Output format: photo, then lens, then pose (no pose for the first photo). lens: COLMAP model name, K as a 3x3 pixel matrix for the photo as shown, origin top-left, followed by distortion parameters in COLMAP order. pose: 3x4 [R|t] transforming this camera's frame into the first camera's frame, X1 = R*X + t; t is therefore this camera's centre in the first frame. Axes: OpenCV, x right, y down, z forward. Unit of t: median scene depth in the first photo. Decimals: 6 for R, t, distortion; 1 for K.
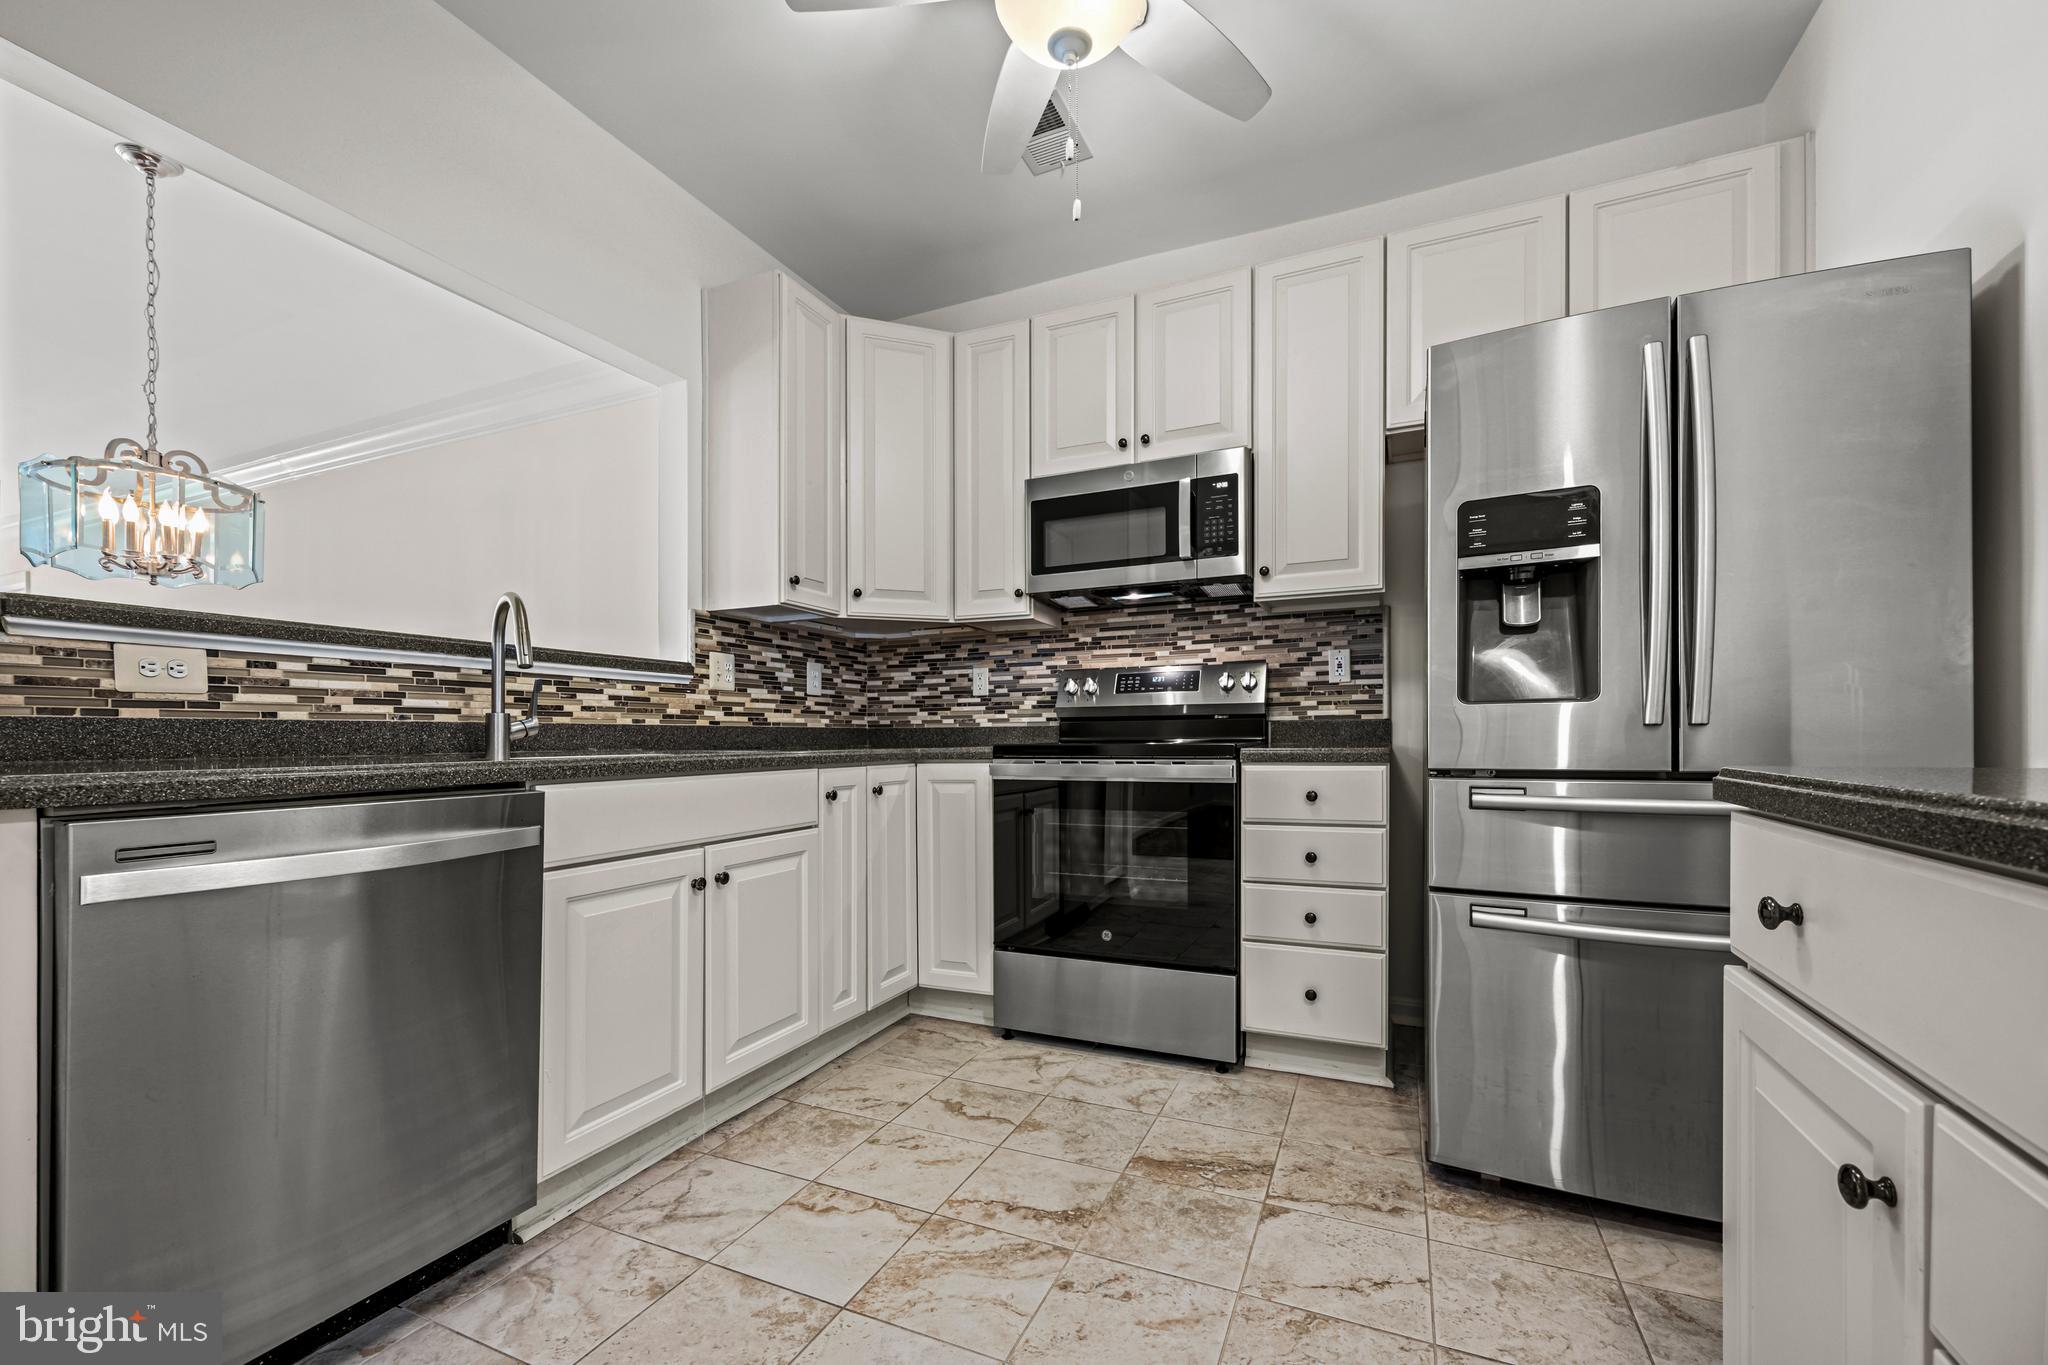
lens RADIAL K [[855.8, 0, 986.1], [0, 855.8, 738.7], [0, 0, 1]] dist [-0.000217, 0.000294]
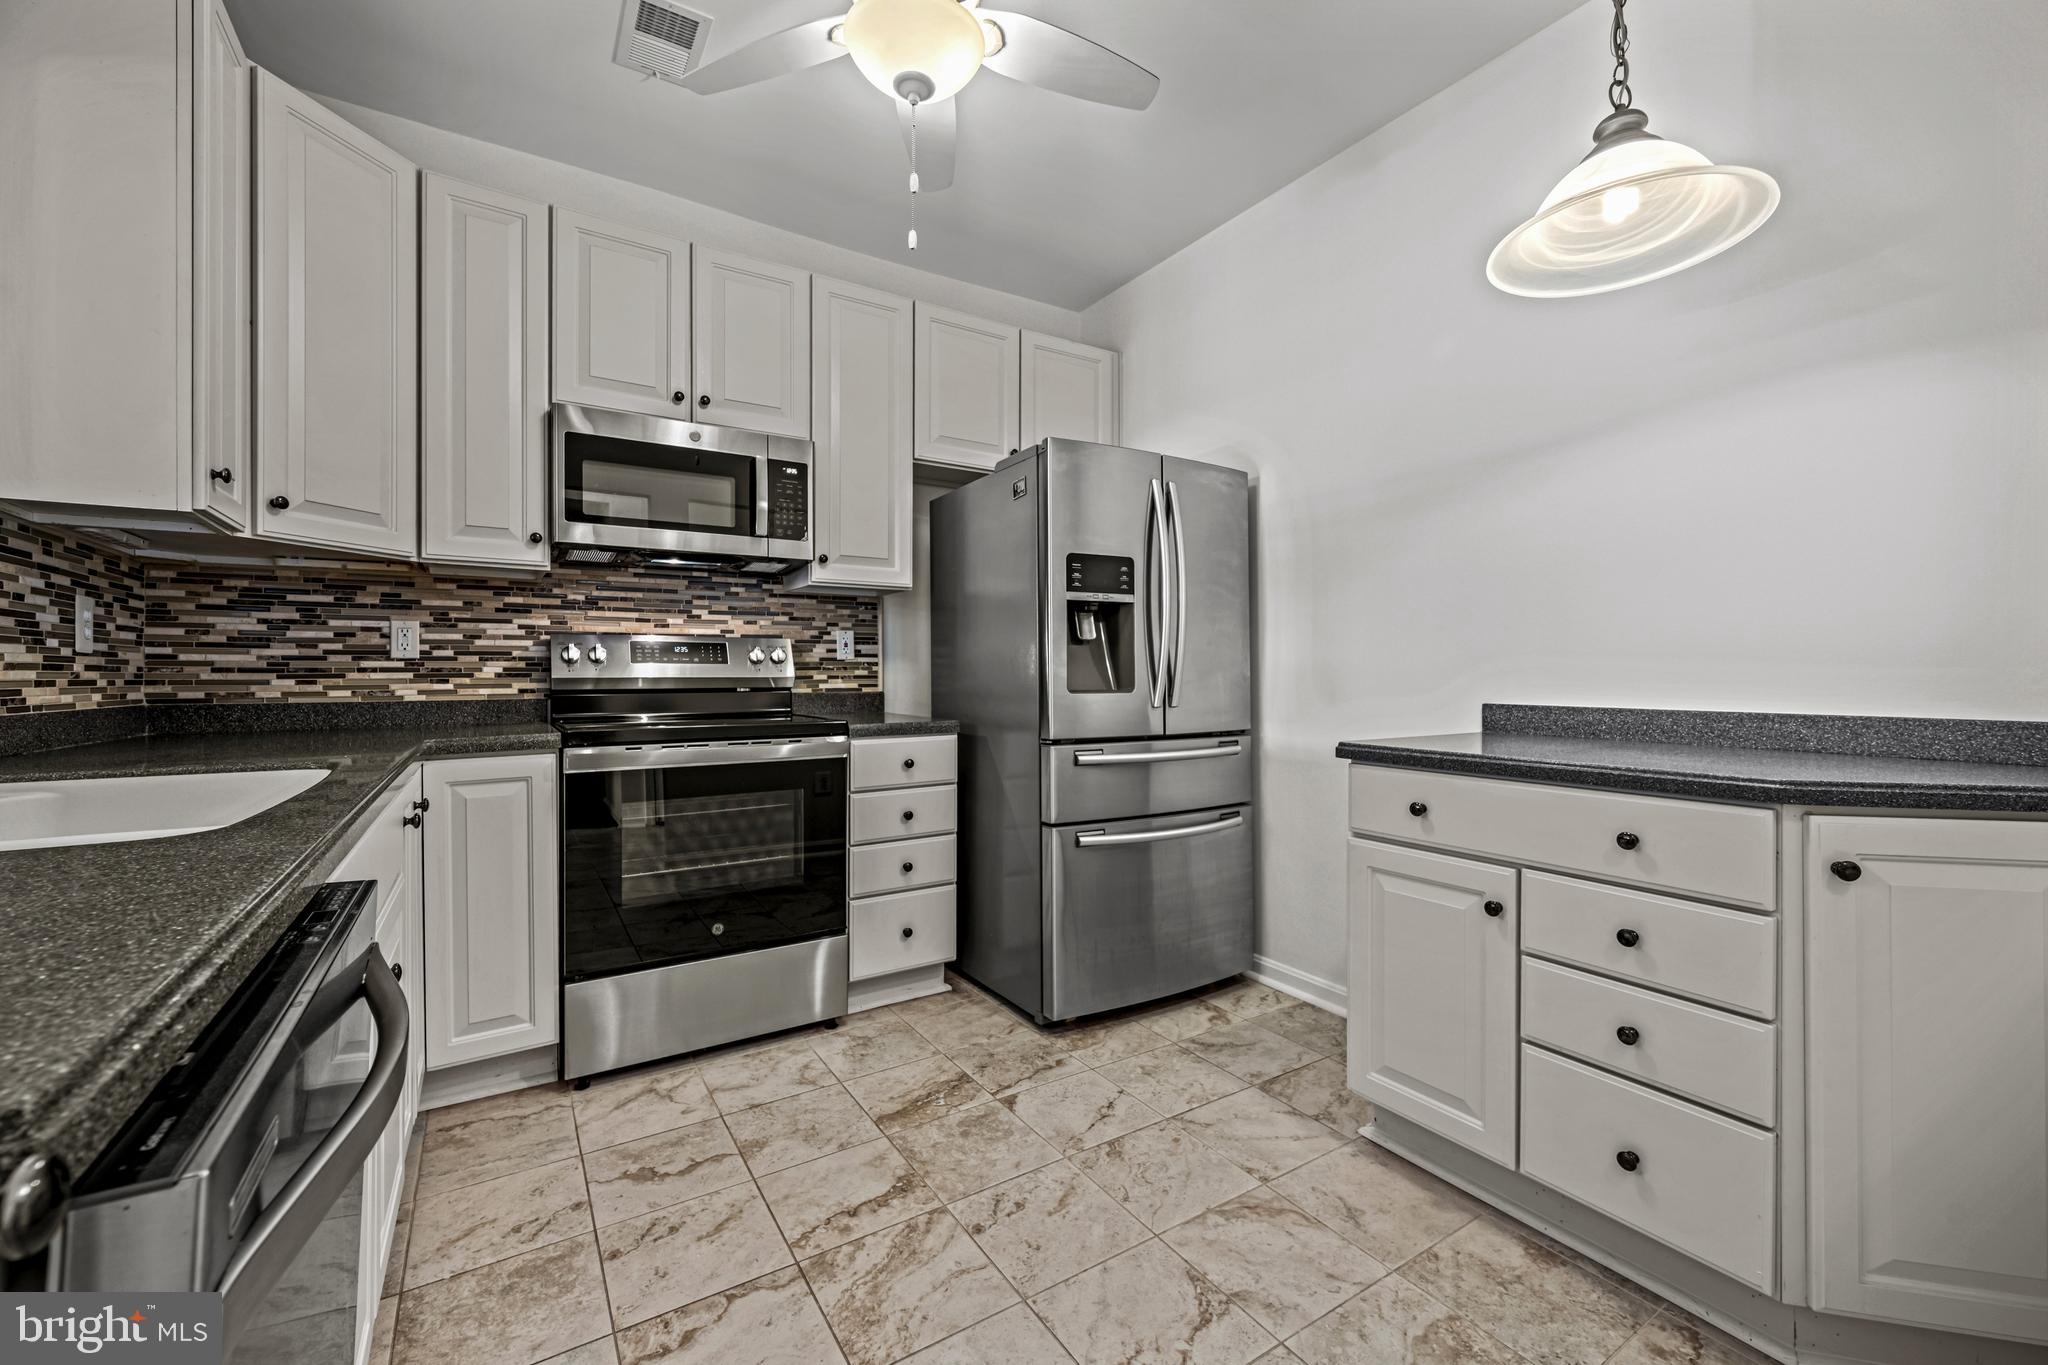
lens RADIAL K [[858.8, 0, 1052.4], [0, 858.8, 669.2], [0, 0, 1]] dist [-0.000290, -0.000773]
pose [[0.509702, 0.009253, 0.860301, -0.424028], [-0.000511, 0.999945, -0.010453, -0.040151], [-0.860351, 0.004888, 0.509678, 0.176011]]
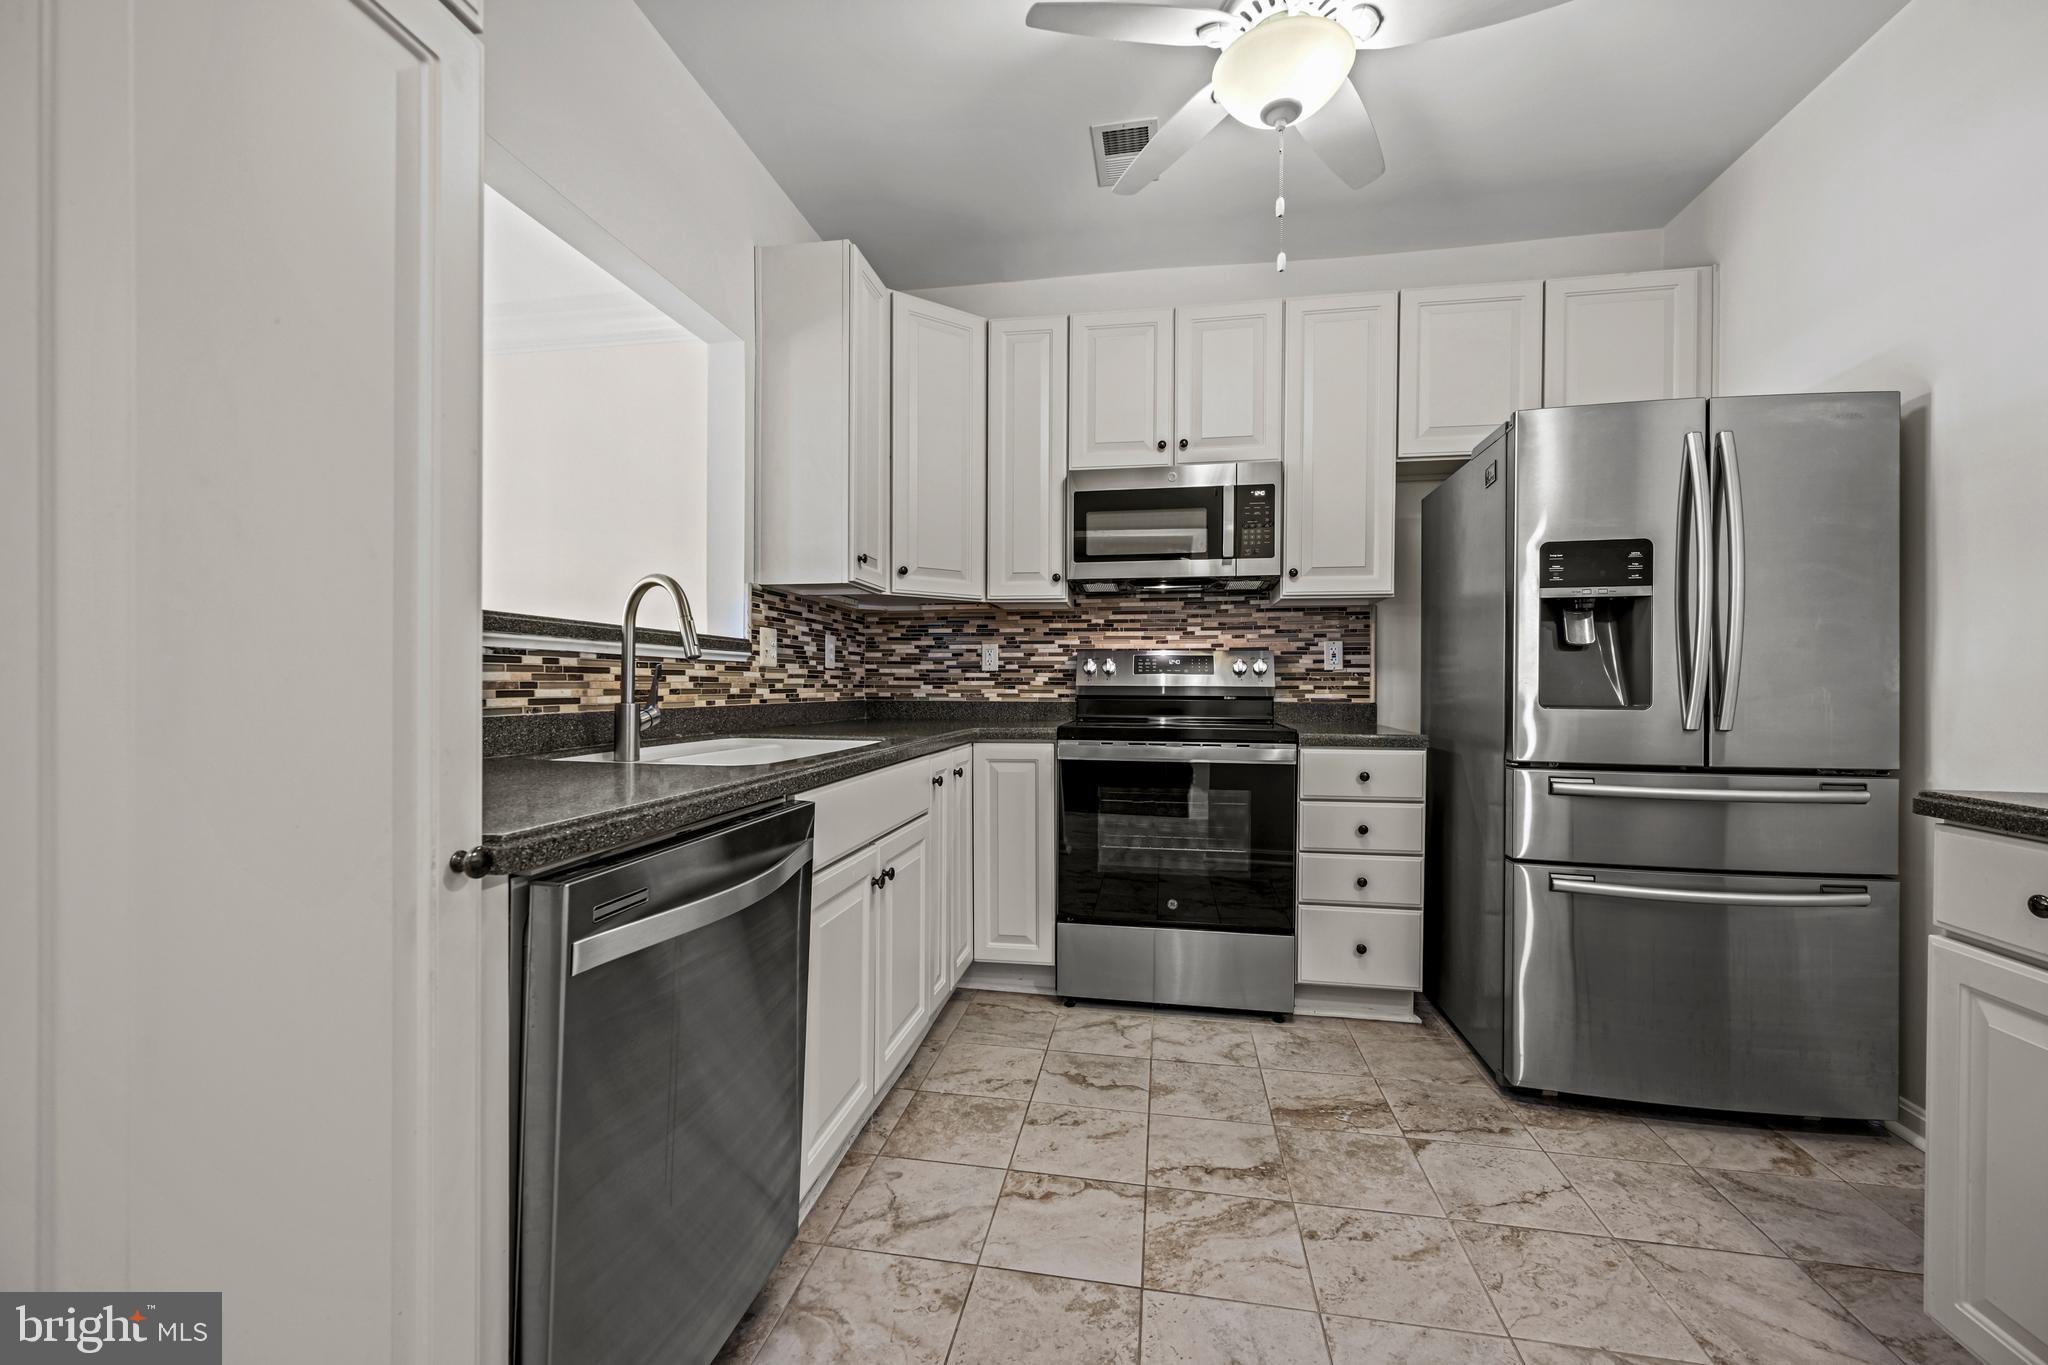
lens RADIAL K [[845.3, 0, 993.0], [0, 845.3, 687.4], [0, 0, 1]] dist [0.000729, -0.000216]
pose [[0.967952, 0.010446, 0.250917, -0.306418], [-0.011352, 0.999933, 0.002164, -0.039034], [-0.250877, -0.004943, 0.968006, 0.018673]]
